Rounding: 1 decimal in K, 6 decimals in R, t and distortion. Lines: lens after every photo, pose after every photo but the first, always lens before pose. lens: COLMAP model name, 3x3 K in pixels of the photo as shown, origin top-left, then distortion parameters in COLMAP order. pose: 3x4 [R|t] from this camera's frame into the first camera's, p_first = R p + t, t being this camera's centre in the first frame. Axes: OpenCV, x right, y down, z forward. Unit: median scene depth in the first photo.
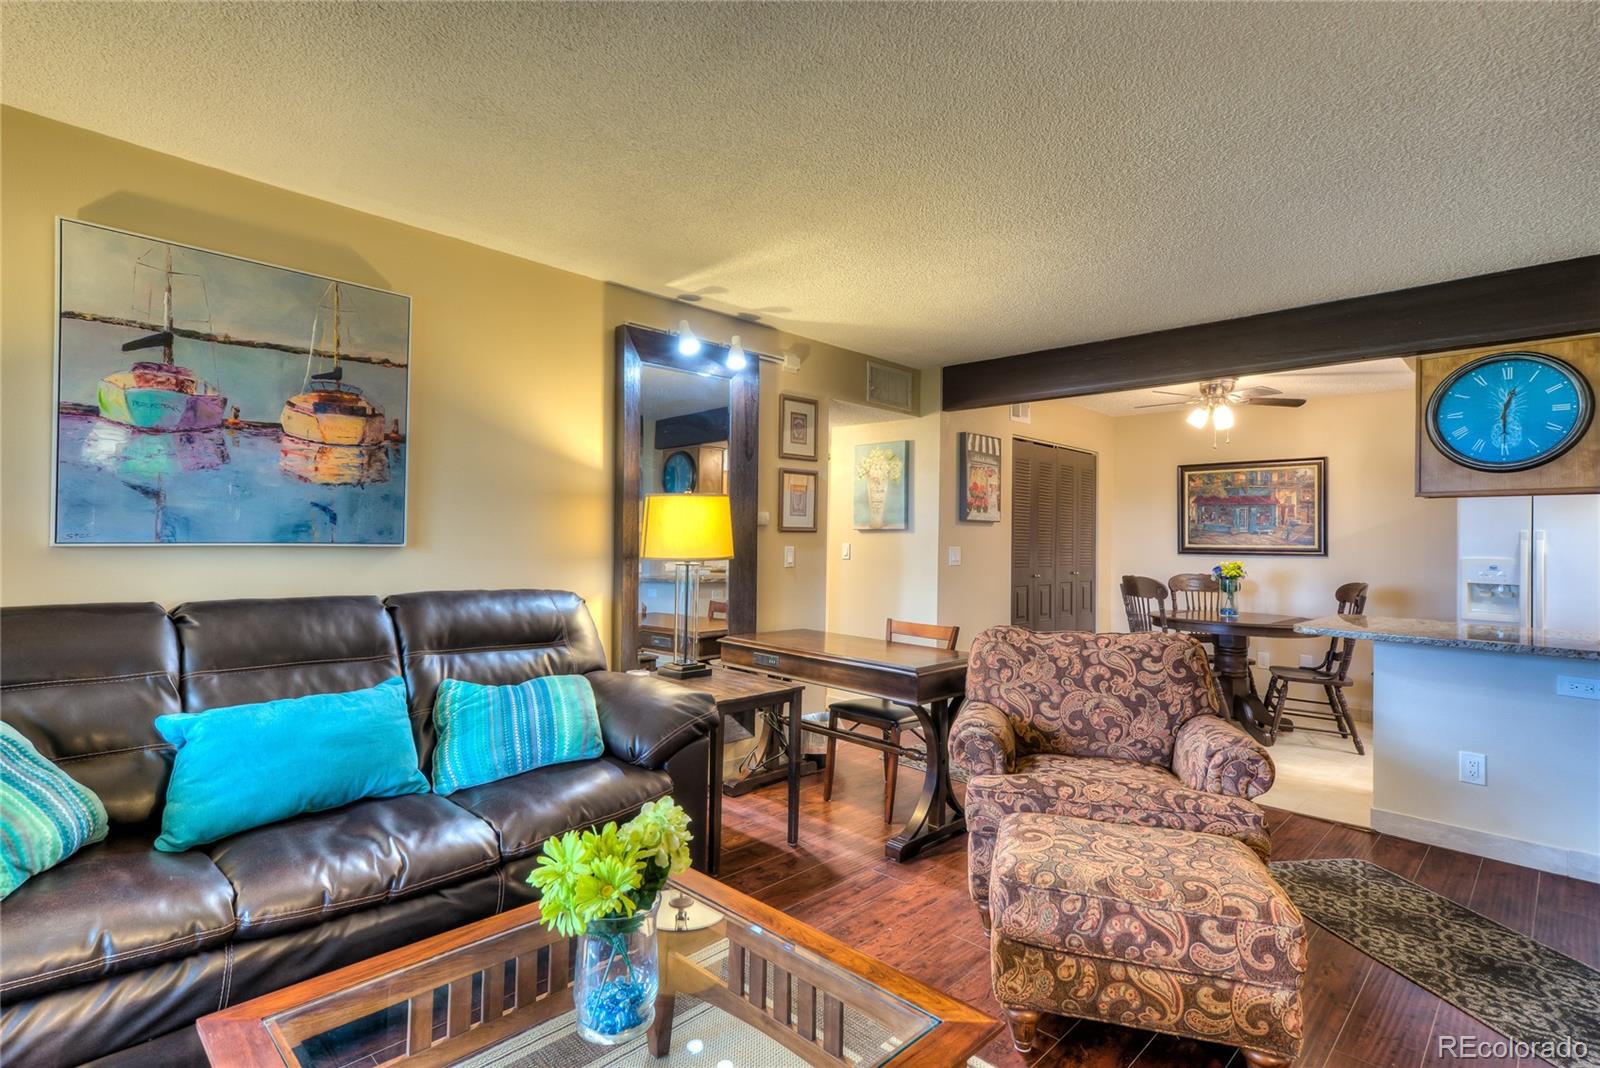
lens RADIAL K [[782.3, 0, 795.4], [0, 782.3, 526.7], [0, 0, 1]] dist [0.006728, 0.021587]
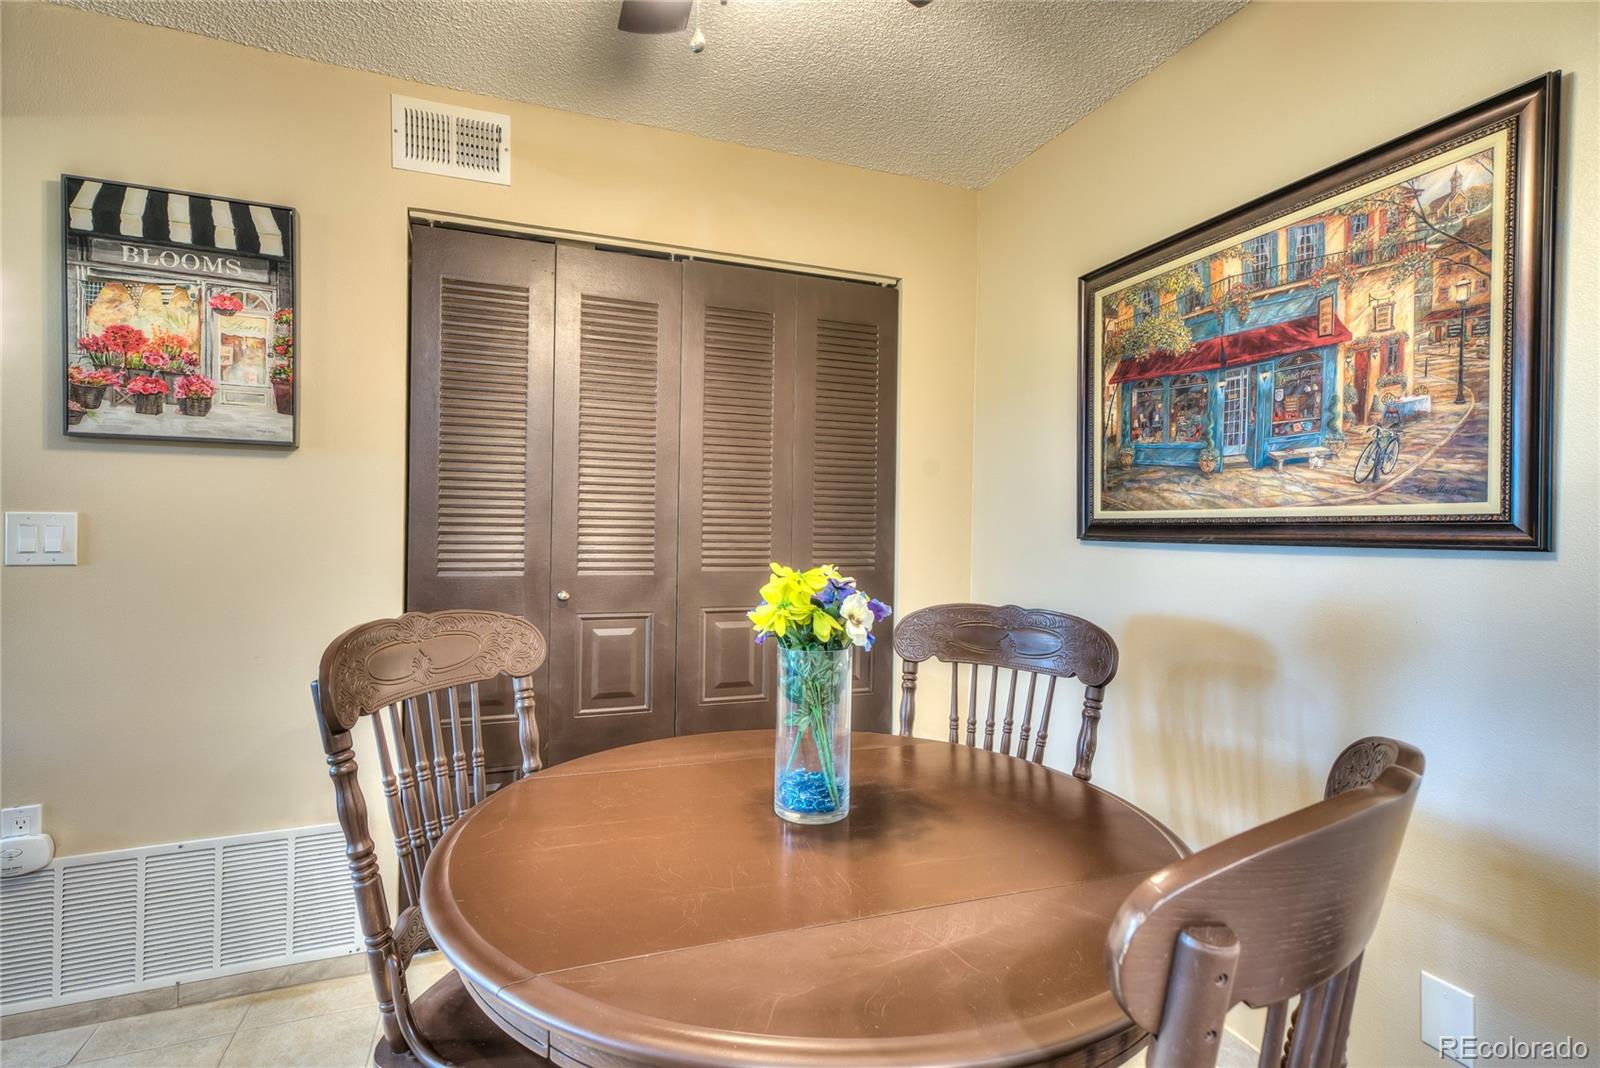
lens RADIAL K [[779.1, 0, 792.9], [0, 779.1, 528.0], [0, 0, 1]] dist [0.029555, 0.001671]
pose [[0.906915, 0.000182, -0.421314, 0.623082], [0.007163, 0.999849, 0.015851, 0.028256], [0.421253, -0.017393, 0.906776, 0.772366]]
